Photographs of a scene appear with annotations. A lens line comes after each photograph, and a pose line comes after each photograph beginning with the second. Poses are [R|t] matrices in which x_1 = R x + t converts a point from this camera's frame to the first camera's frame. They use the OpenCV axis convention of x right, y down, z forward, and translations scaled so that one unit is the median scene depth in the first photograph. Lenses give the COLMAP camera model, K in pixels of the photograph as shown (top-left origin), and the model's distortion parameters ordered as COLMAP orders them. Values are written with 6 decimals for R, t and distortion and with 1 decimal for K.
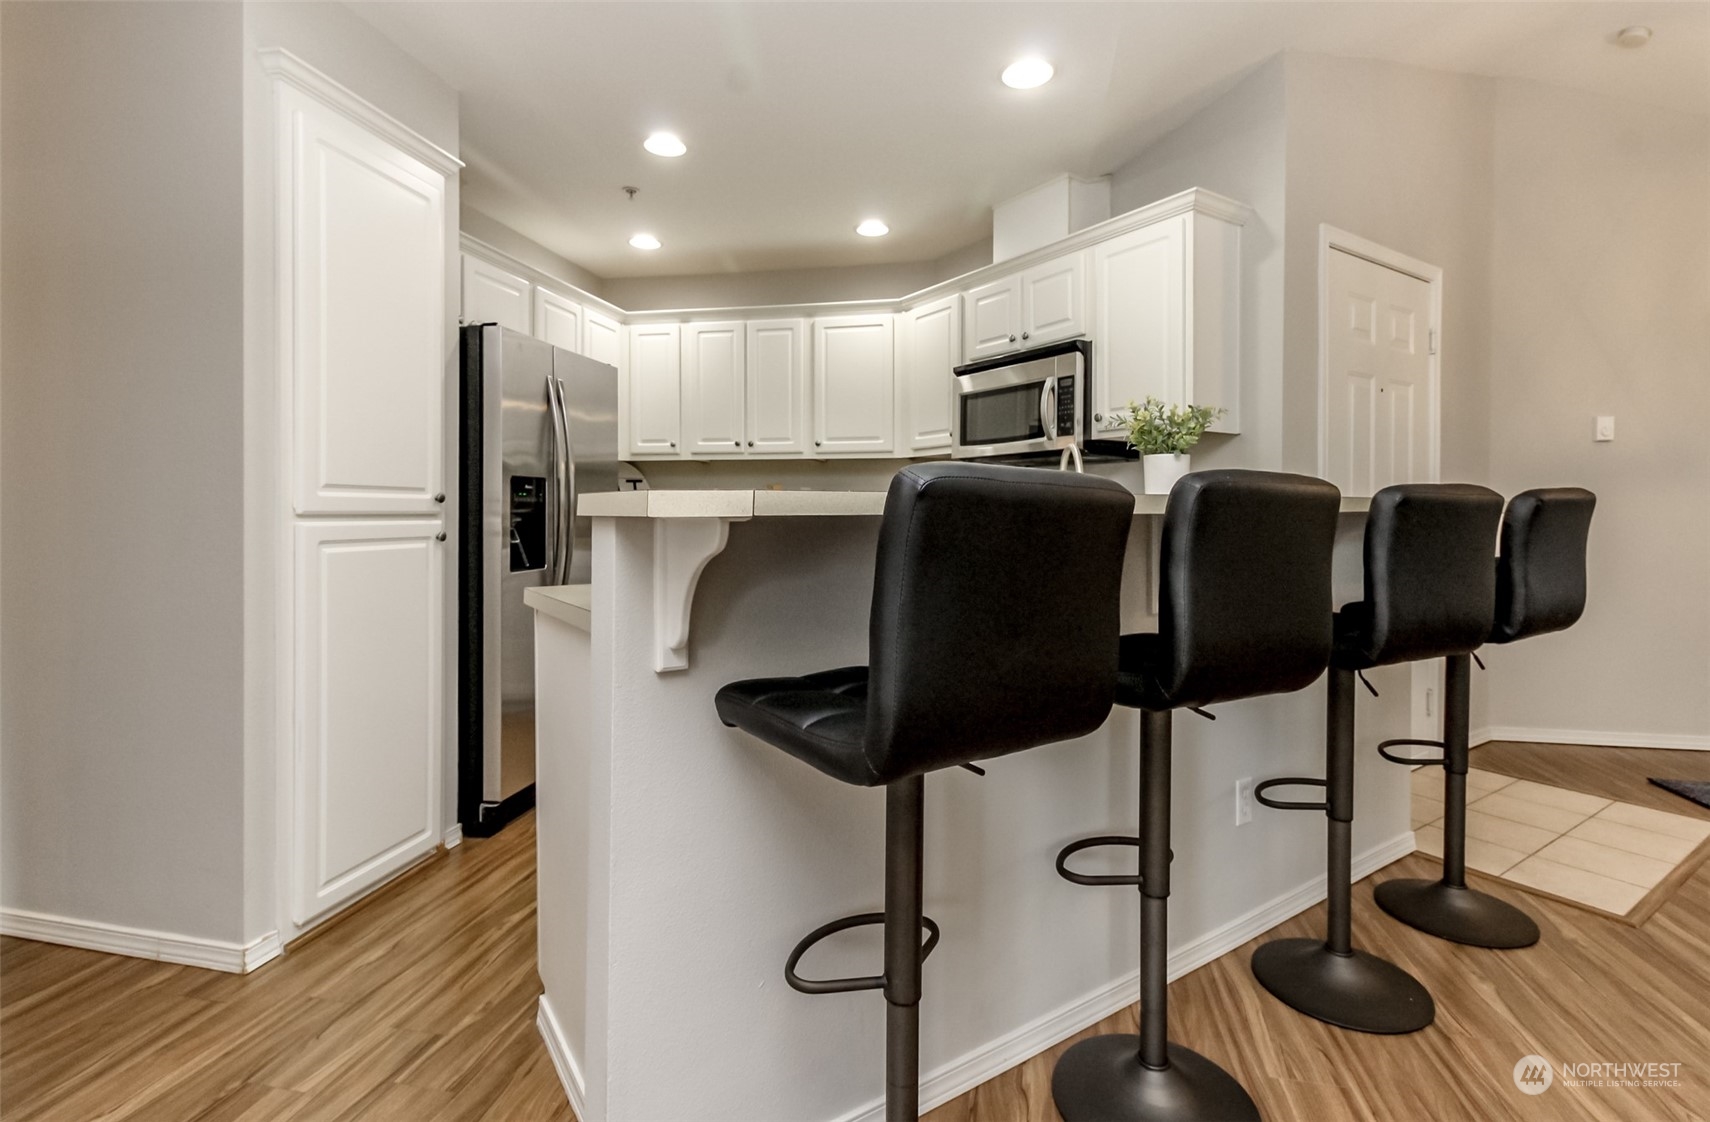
lens RADIAL K [[798.6, 0, 861.5], [0, 798.6, 513.7], [0, 0, 1]] dist [0.011862, -0.005491]
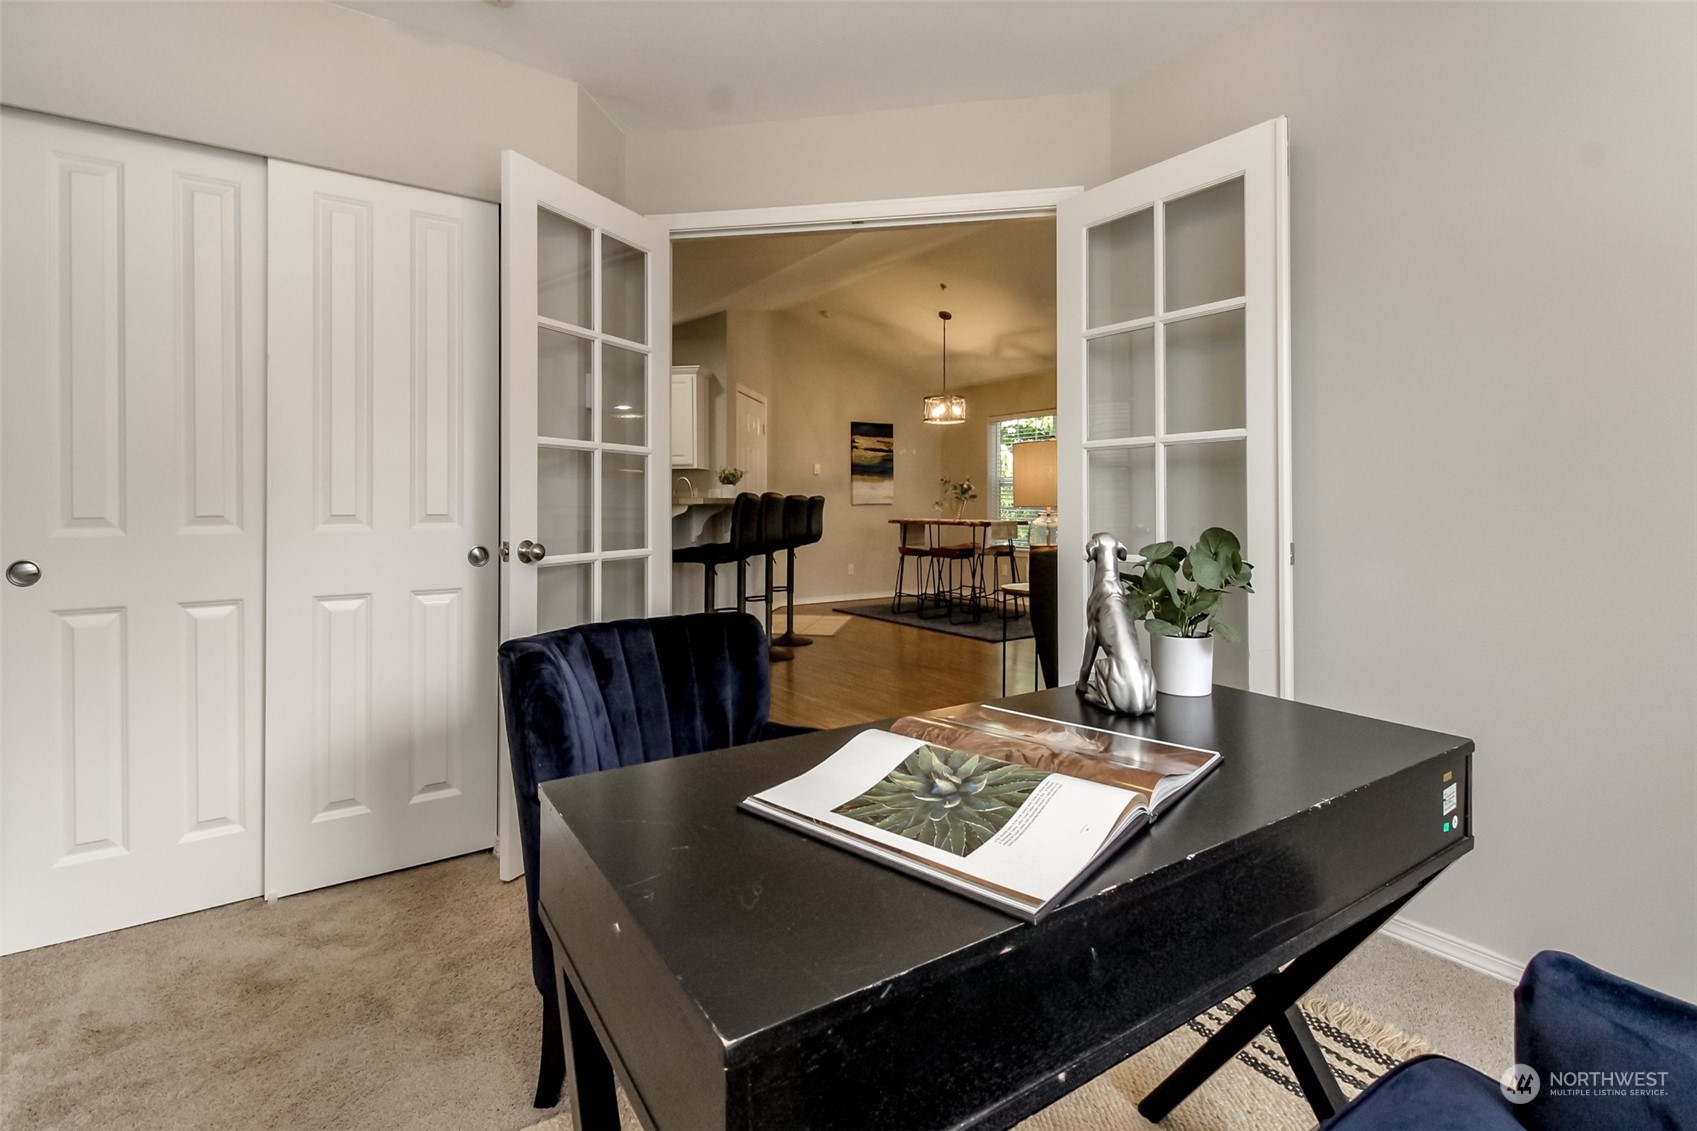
lens RADIAL K [[801.1, 0, 839.6], [0, 801.1, 502.9], [0, 0, 1]] dist [0.011554, -0.007323]
pose [[0.689298, 0.001770, 0.724476, -0.964650], [0.005249, 0.999959, -0.007437, 0.015097], [-0.724459, 0.008929, 0.689260, -0.880569]]
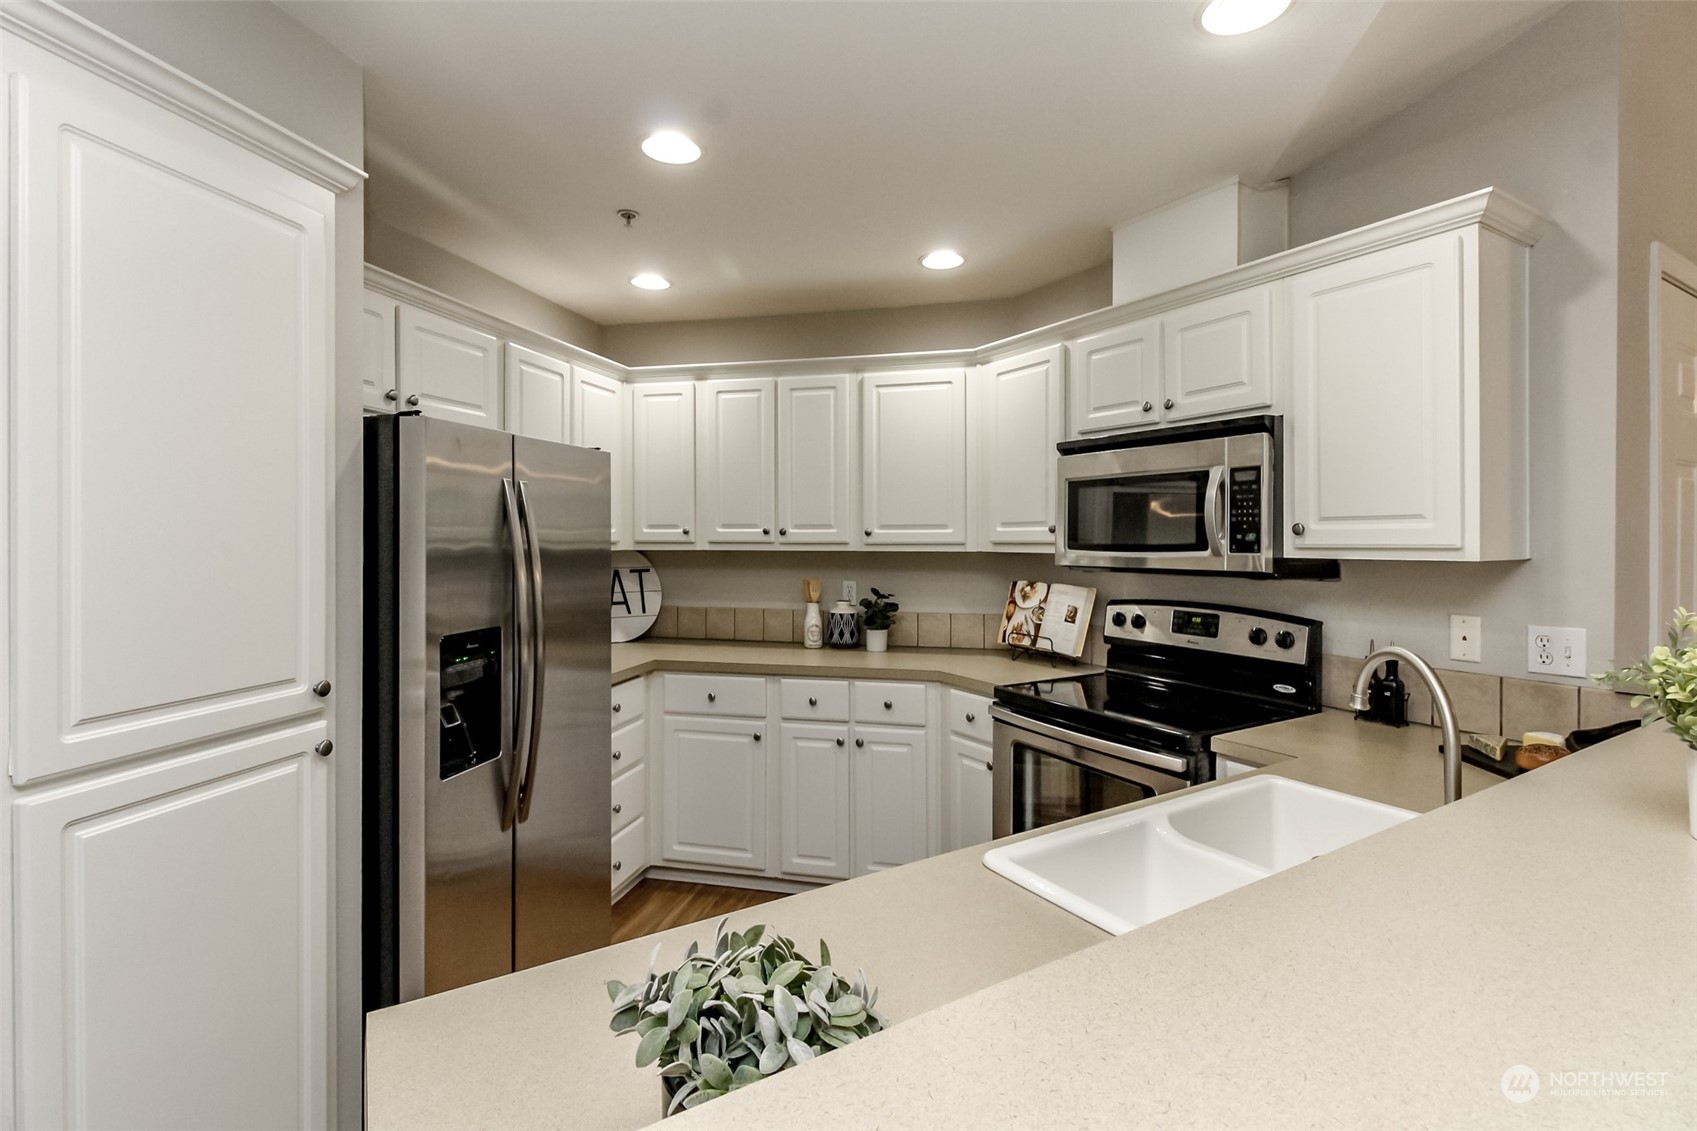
lens RADIAL K [[801.1, 0, 845.9], [0, 801.1, 535.2], [0, 0, 1]] dist [0.011554, -0.007323]
pose [[0.999199, -0.003694, -0.039843, -0.070239], [0.003250, 0.999932, -0.011205, -0.119207], [0.039882, 0.011067, 0.999143, 0.327203]]
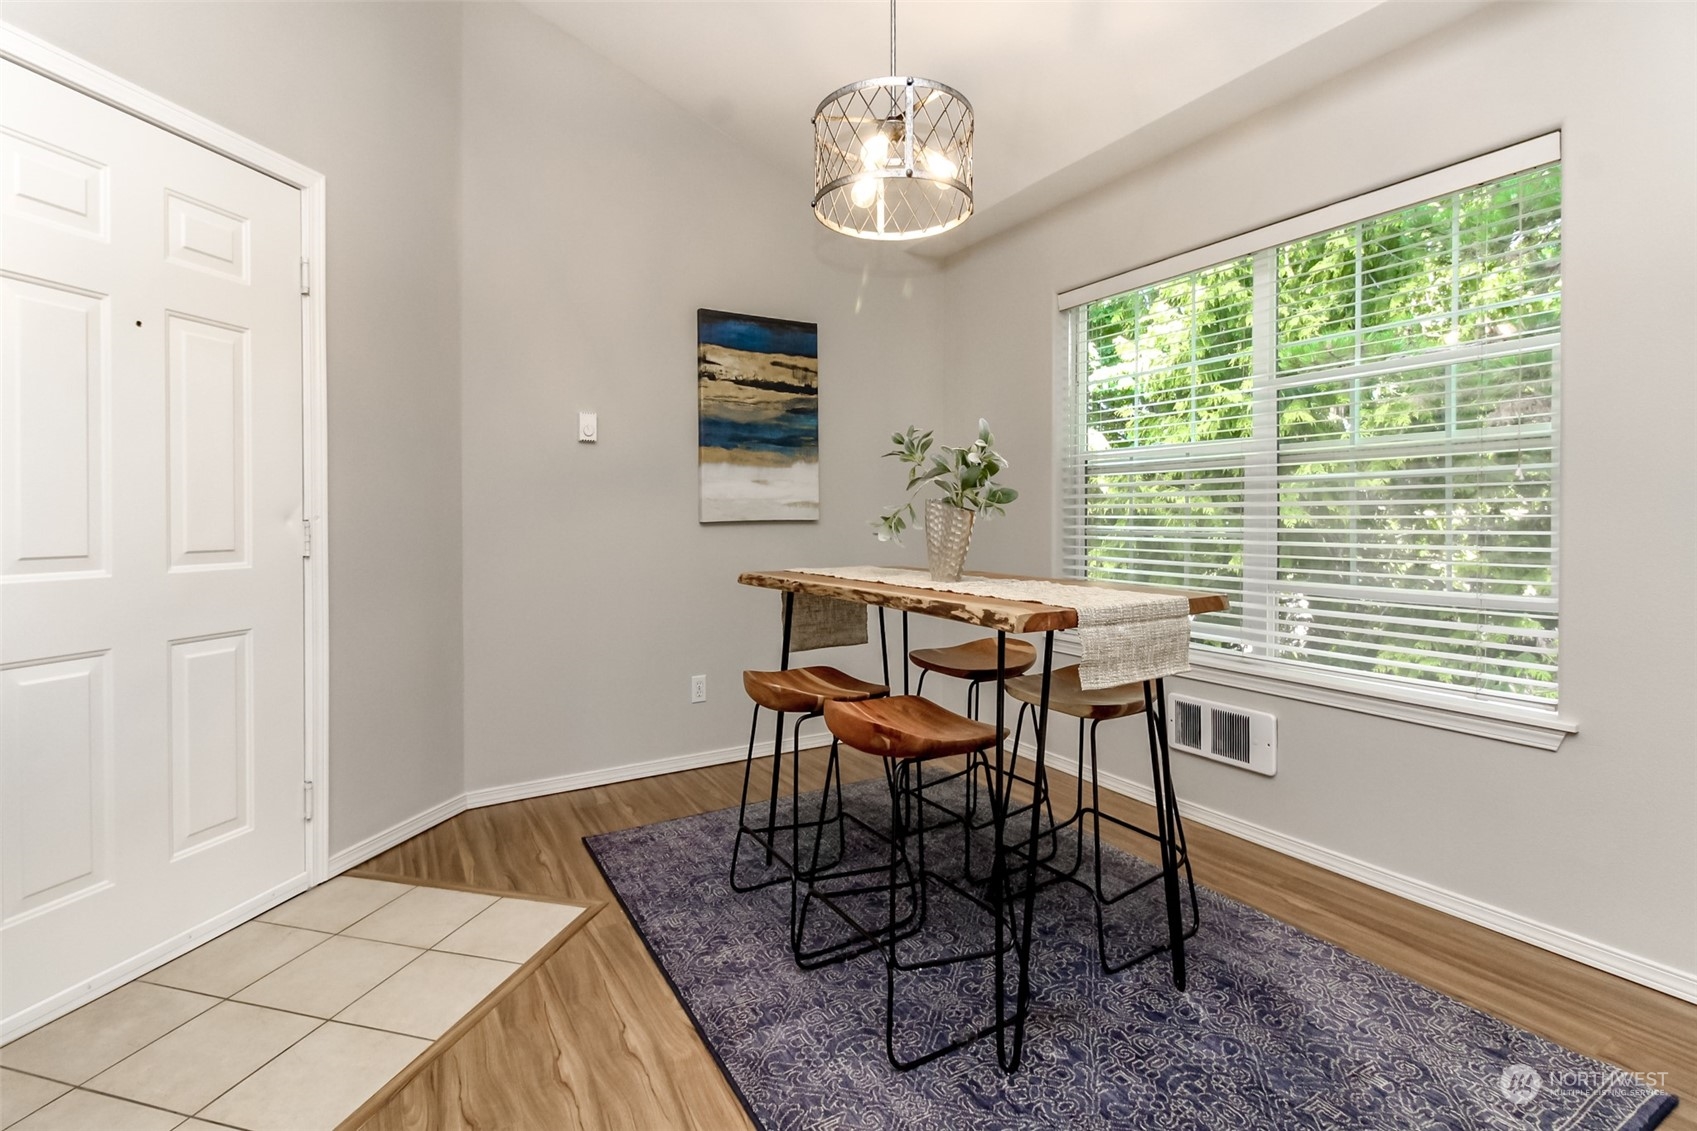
lens RADIAL K [[801.1, 0, 836.6], [0, 801.1, 520.9], [0, 0, 1]] dist [0.011554, -0.007323]
pose [[0.736530, -0.006473, 0.676374, 0.693355], [0.006910, 0.999974, 0.002045, -0.004359], [-0.676370, 0.003167, 0.736555, 0.220538]]
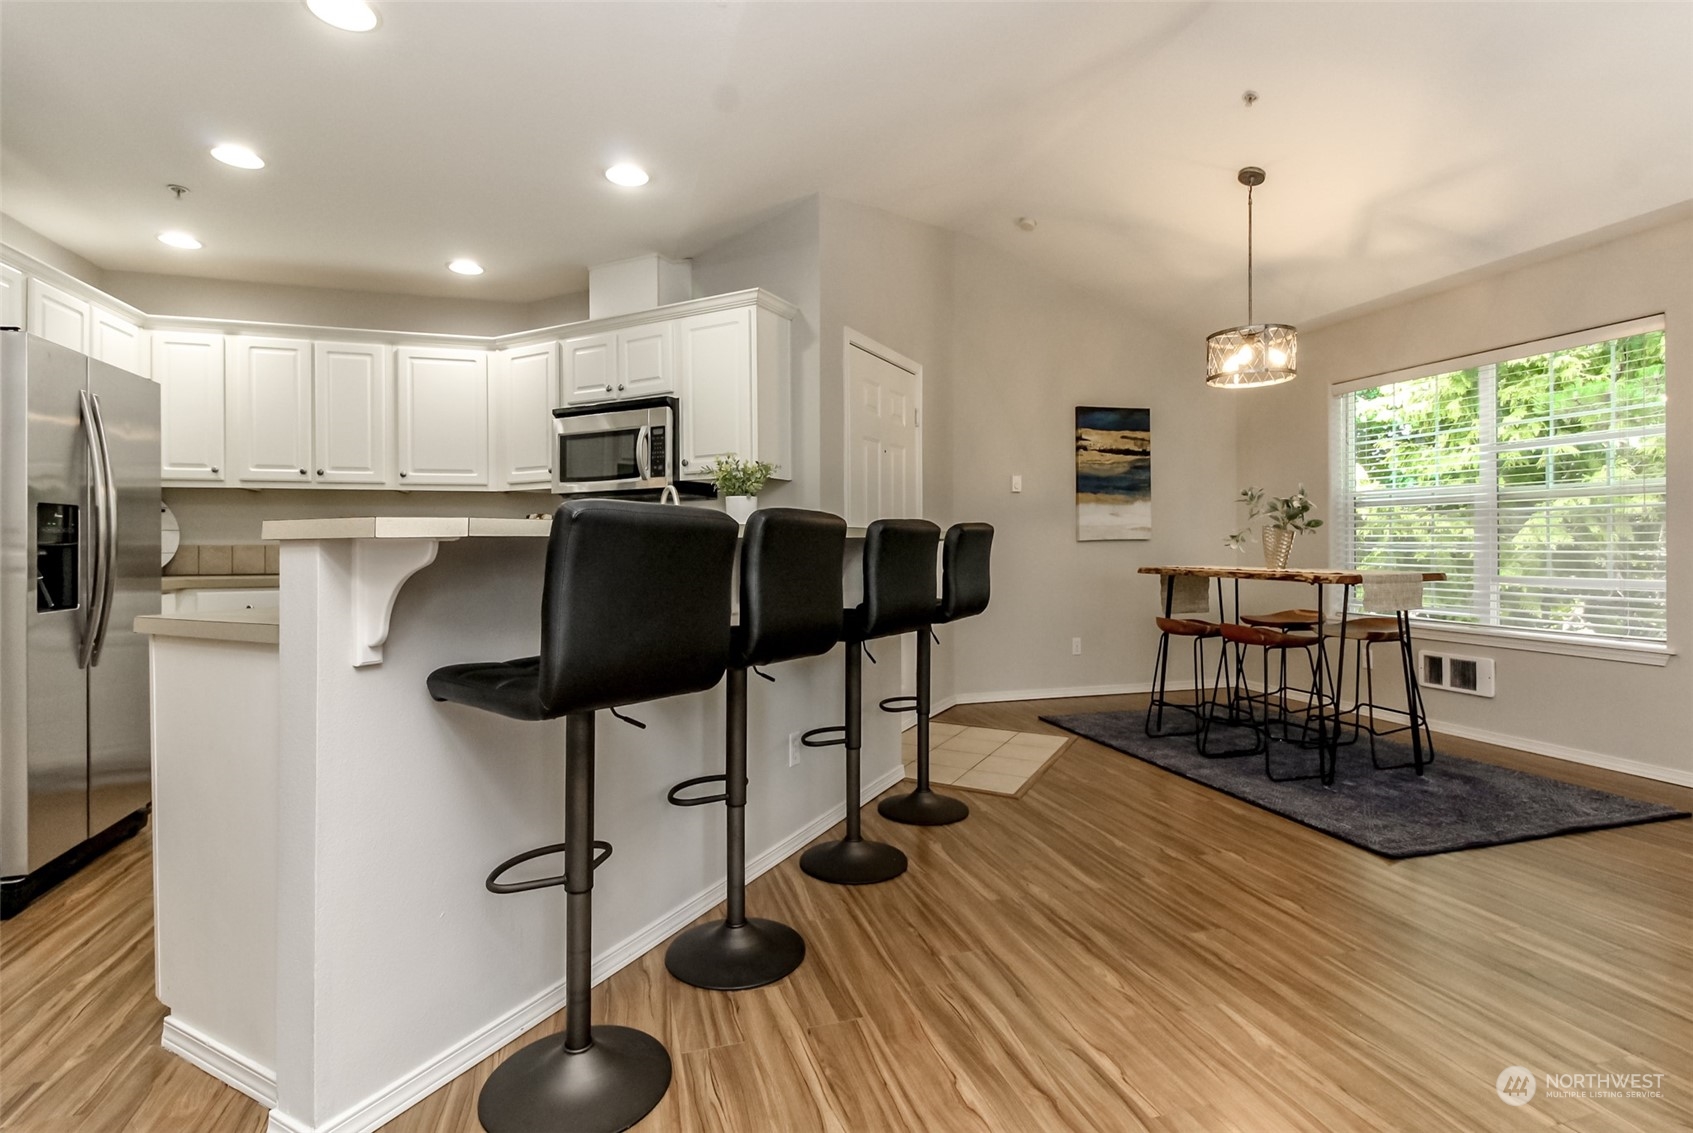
lens RADIAL K [[799.2, 0, 833.1], [0, 799.2, 544.4], [0, 0, 1]] dist [0.011554, -0.007323]
pose [[0.883895, -0.006468, 0.467641, -0.075650], [0.009041, 0.999954, -0.003259, 0.008830], [-0.467598, 0.007108, 0.883913, -0.178625]]
